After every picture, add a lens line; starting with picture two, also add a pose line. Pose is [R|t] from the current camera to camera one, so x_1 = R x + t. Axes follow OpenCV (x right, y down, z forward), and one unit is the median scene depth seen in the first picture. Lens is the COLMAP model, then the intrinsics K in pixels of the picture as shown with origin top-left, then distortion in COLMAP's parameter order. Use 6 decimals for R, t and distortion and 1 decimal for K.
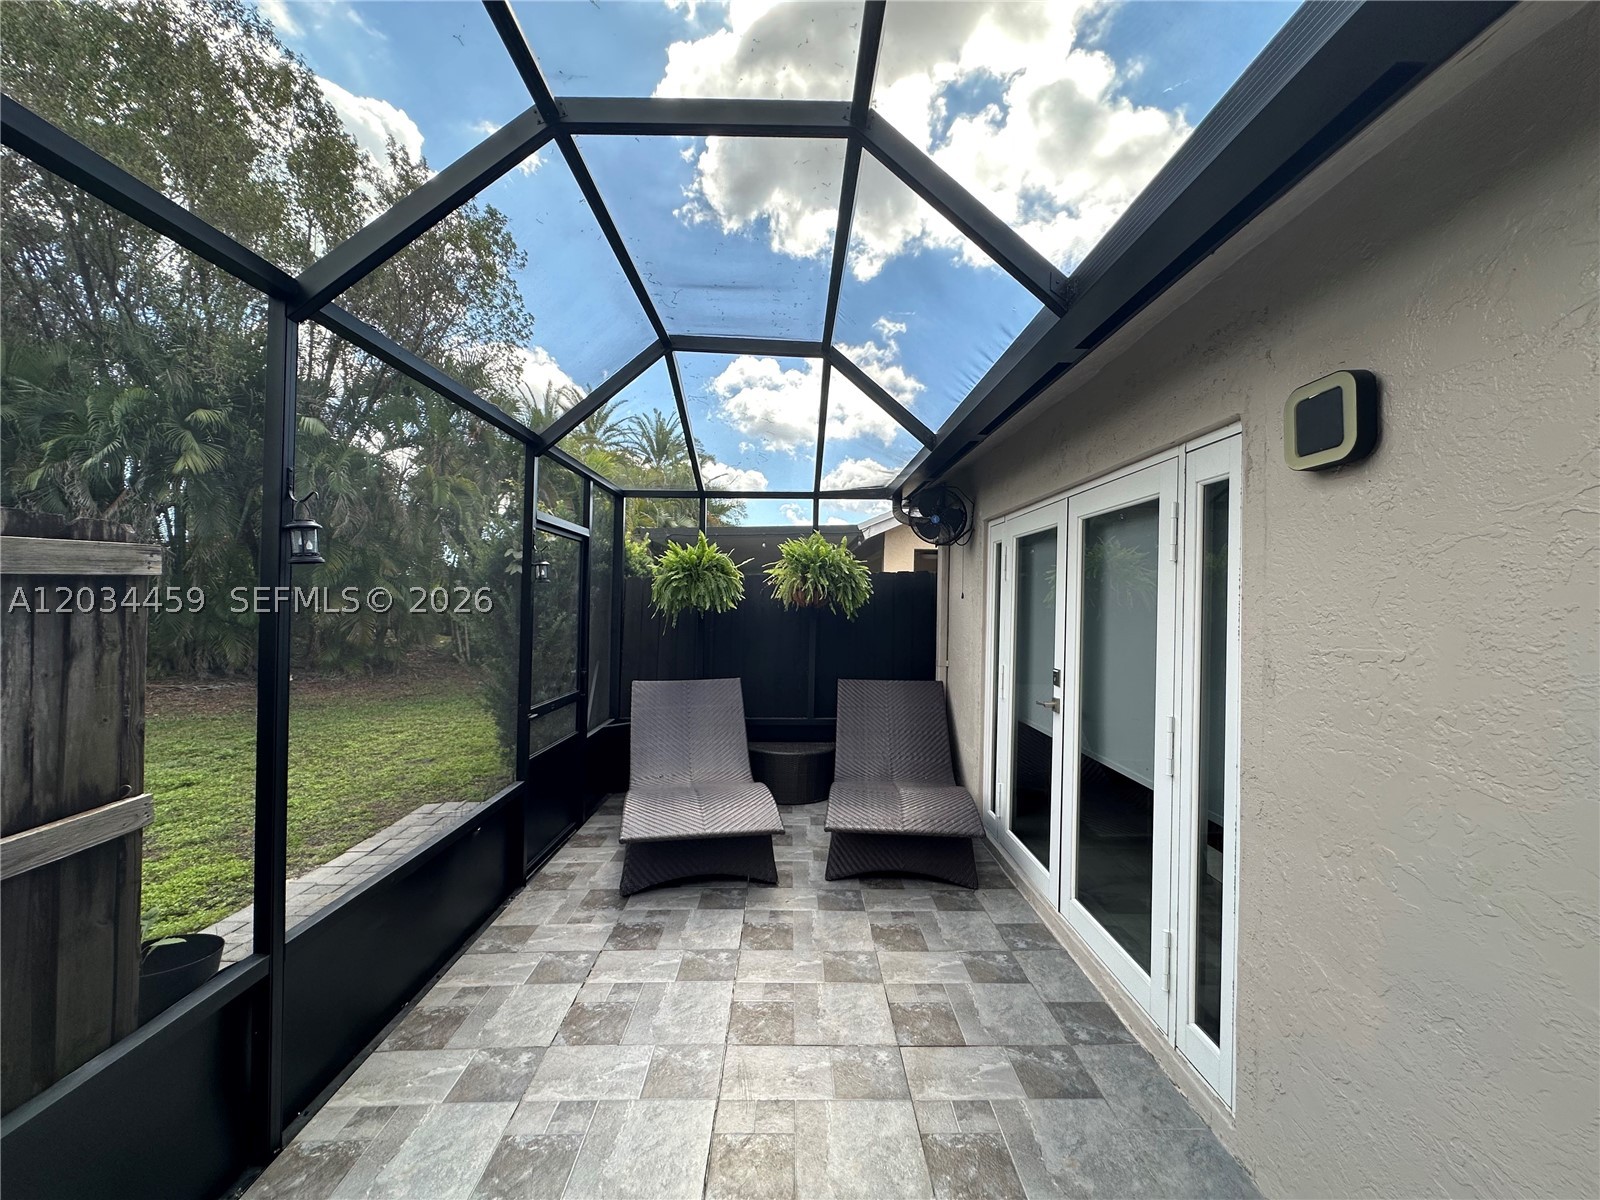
lens RADIAL K [[644.5, 0, 800.0], [0, 644.5, 600.0], [0, 0, 1]] dist [-0.046662, 0.046480]
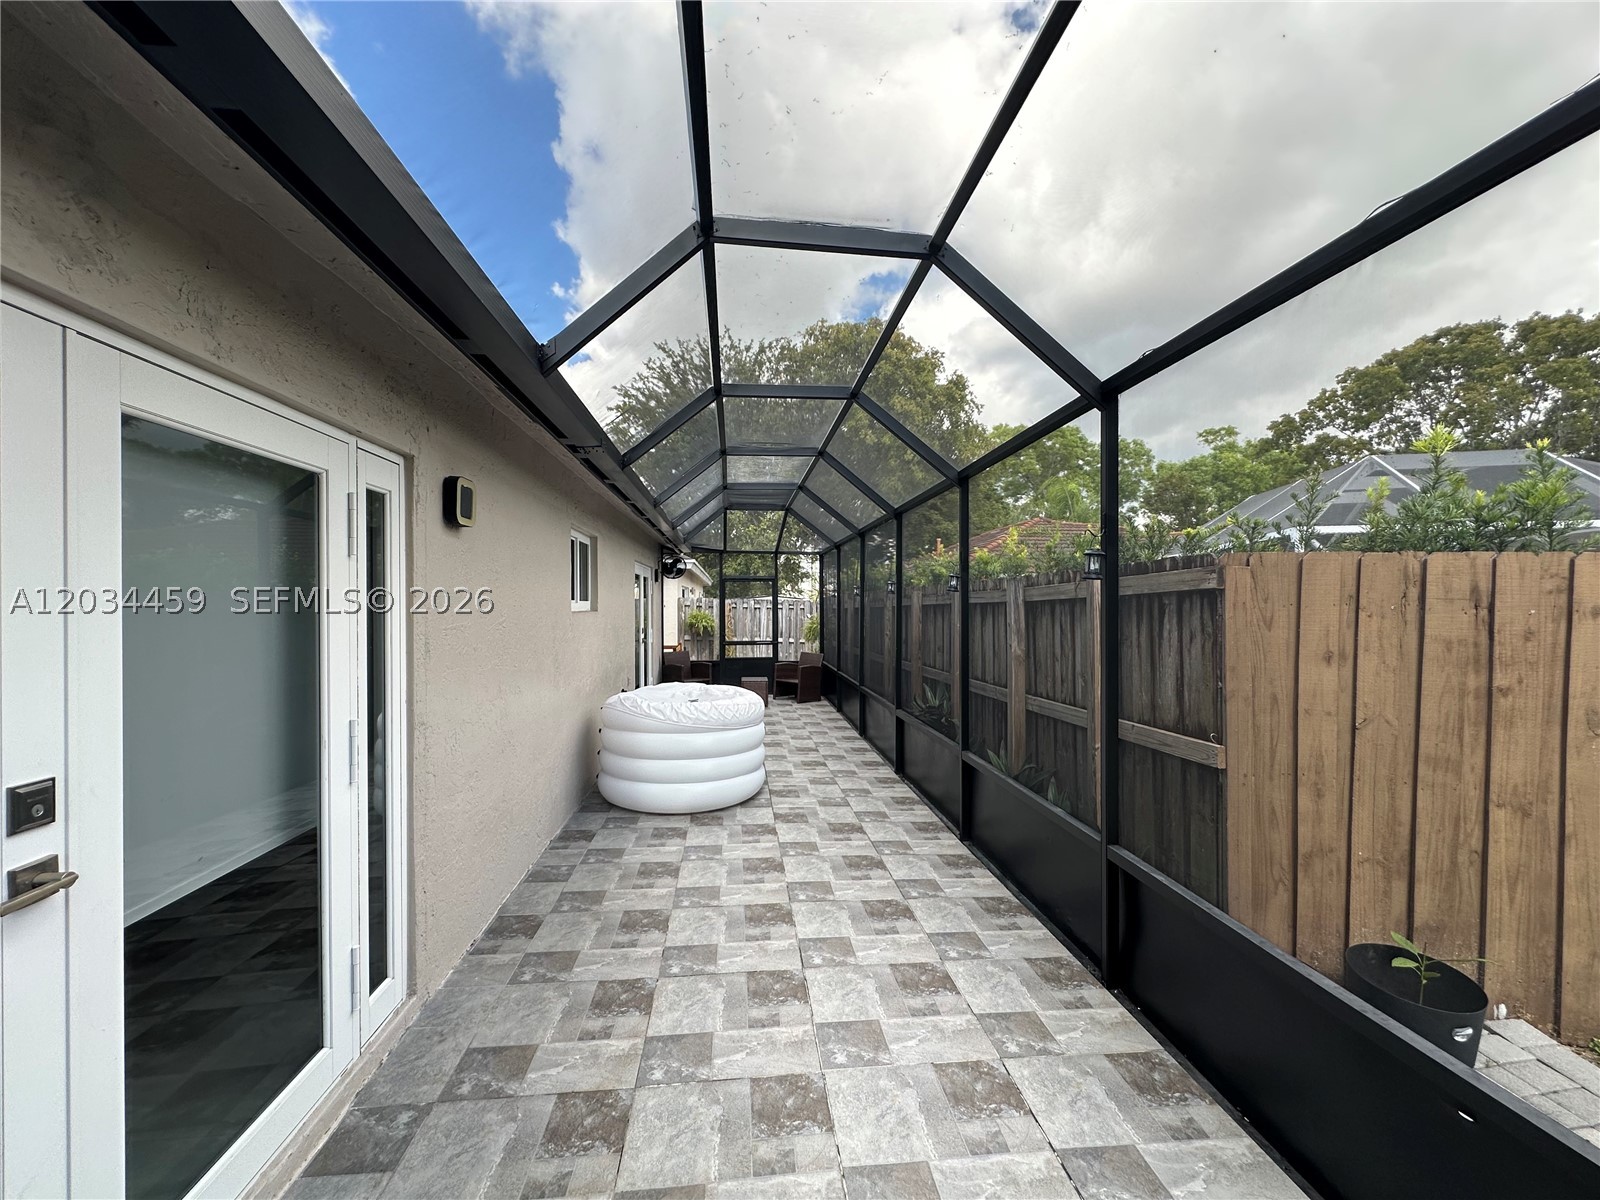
lens RADIAL K [[644.5, 0, 800.0], [0, 644.5, 600.0], [0, 0, 1]] dist [-0.046662, 0.046480]
pose [[-0.995621, -0.010172, -0.092921, 0.013457], [-0.009331, 0.999912, -0.009475, 0.008334], [0.093010, -0.008567, -0.995628, 2.044865]]
